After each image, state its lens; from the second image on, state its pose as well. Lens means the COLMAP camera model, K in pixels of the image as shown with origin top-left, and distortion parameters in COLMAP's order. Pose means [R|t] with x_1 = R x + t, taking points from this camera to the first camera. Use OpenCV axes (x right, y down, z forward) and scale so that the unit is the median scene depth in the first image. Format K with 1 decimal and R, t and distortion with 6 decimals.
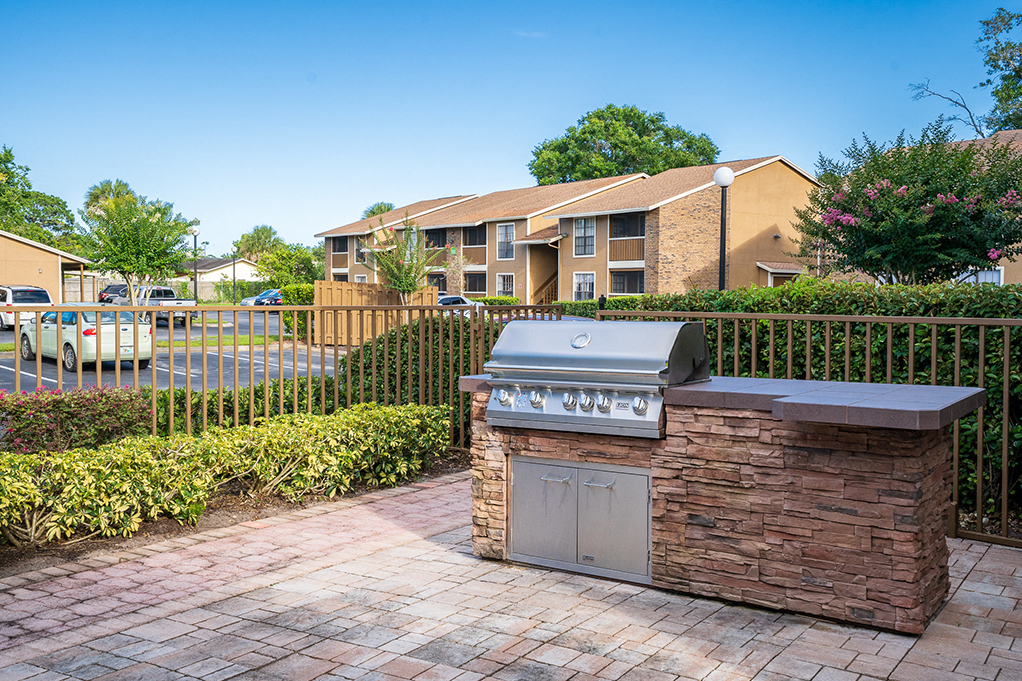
lens RADIAL K [[1014.1, 0, 511.5], [0, 1014.1, 320.3], [0, 0, 1]] dist [0.091044, 0.008759]
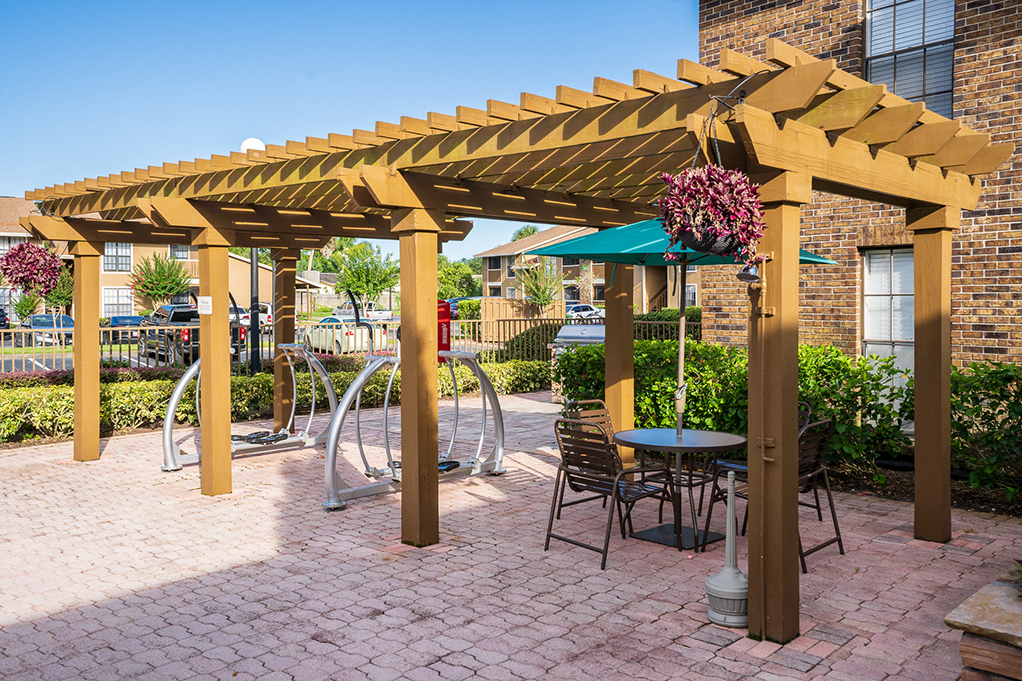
lens RADIAL K [[1014.1, 0, 511.5], [0, 1014.1, 320.3], [0, 0, 1]] dist [0.091044, 0.008759]
pose [[0.989308, -0.009034, -0.145562, 0.062545], [0.008634, 0.999957, -0.003382, -0.001219], [0.145586, 0.002089, 0.989343, -0.443183]]
